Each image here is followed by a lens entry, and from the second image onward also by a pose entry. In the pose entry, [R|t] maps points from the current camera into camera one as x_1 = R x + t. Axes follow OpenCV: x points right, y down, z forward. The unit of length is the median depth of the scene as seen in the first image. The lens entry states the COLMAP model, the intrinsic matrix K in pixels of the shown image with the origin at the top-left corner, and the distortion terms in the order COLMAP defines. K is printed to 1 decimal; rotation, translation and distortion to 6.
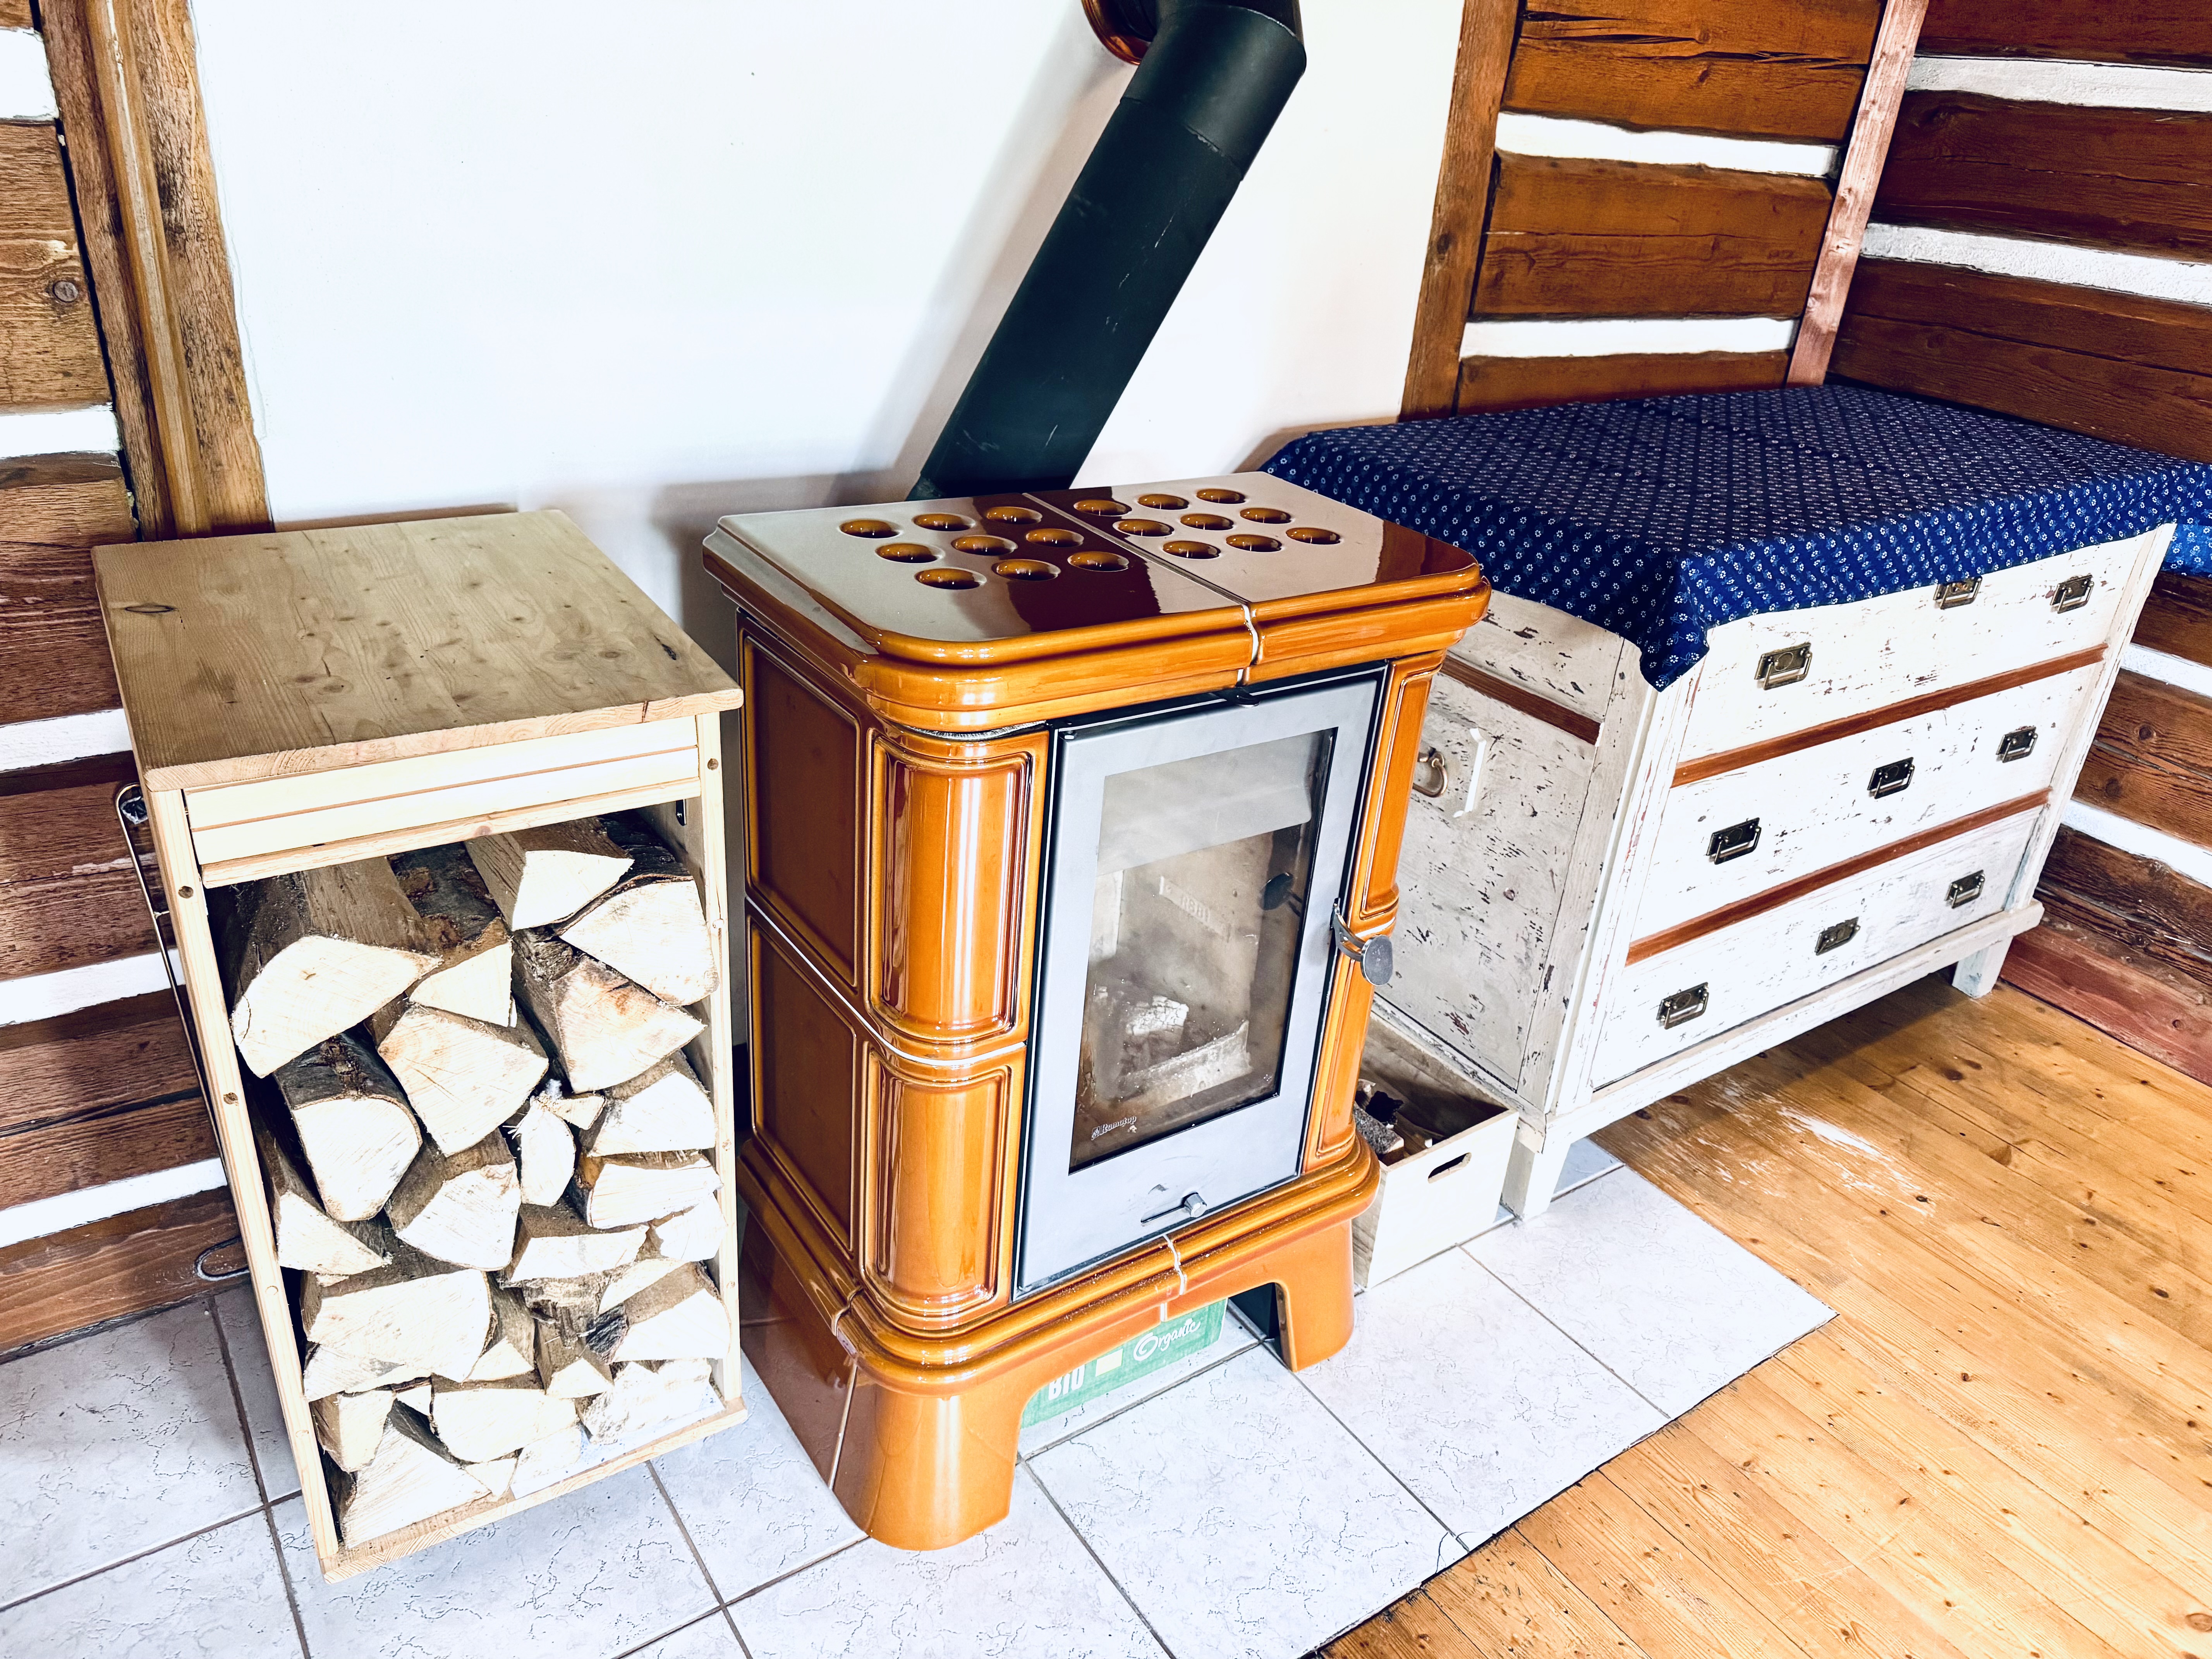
lens RADIAL K [[1561.0, 0, 1106.0], [0, 1561.0, 829.5], [0, 0, 1]] dist [-0.000649, -0.001003]
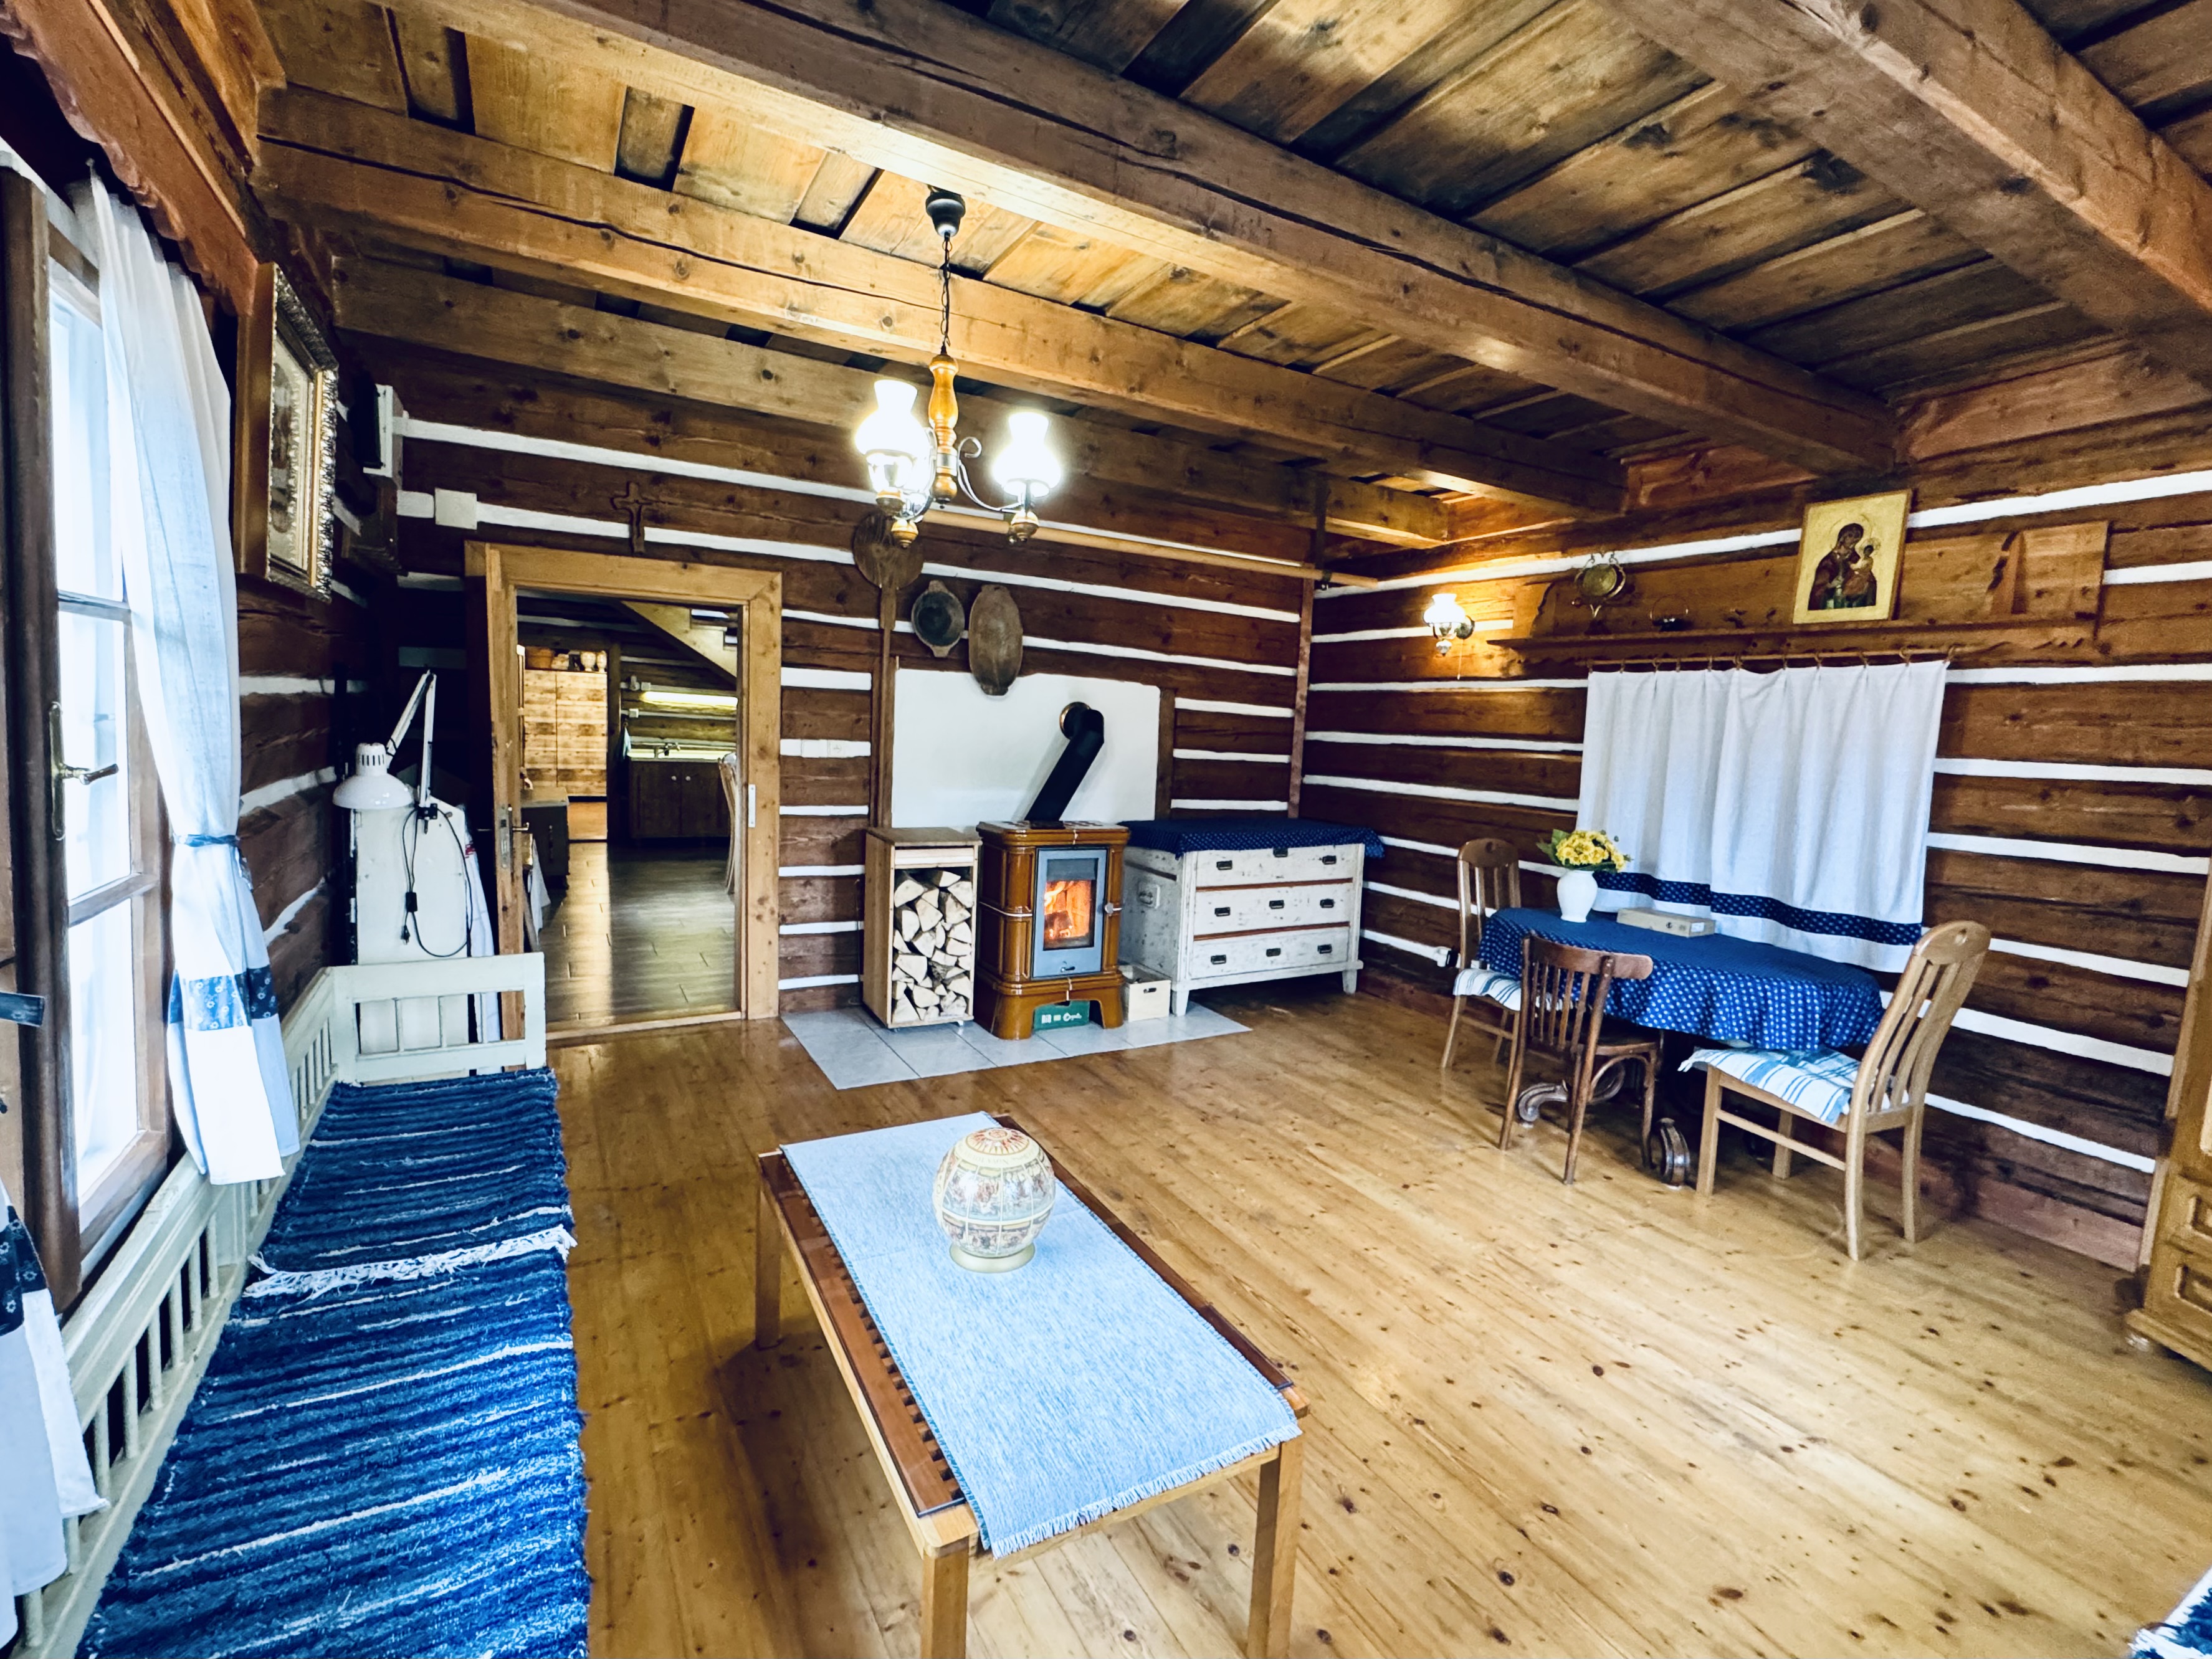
lens RADIAL K [[933.3, 0, 1077.1], [0, 933.3, 833.0], [0, 0, 1]] dist [-0.002164, 0.000095]
pose [[0.993513, -0.021878, -0.111598, 0.414760], [-0.018482, 0.937210, -0.348275, 0.894650], [0.112210, 0.348078, 0.930726, -1.814791]]
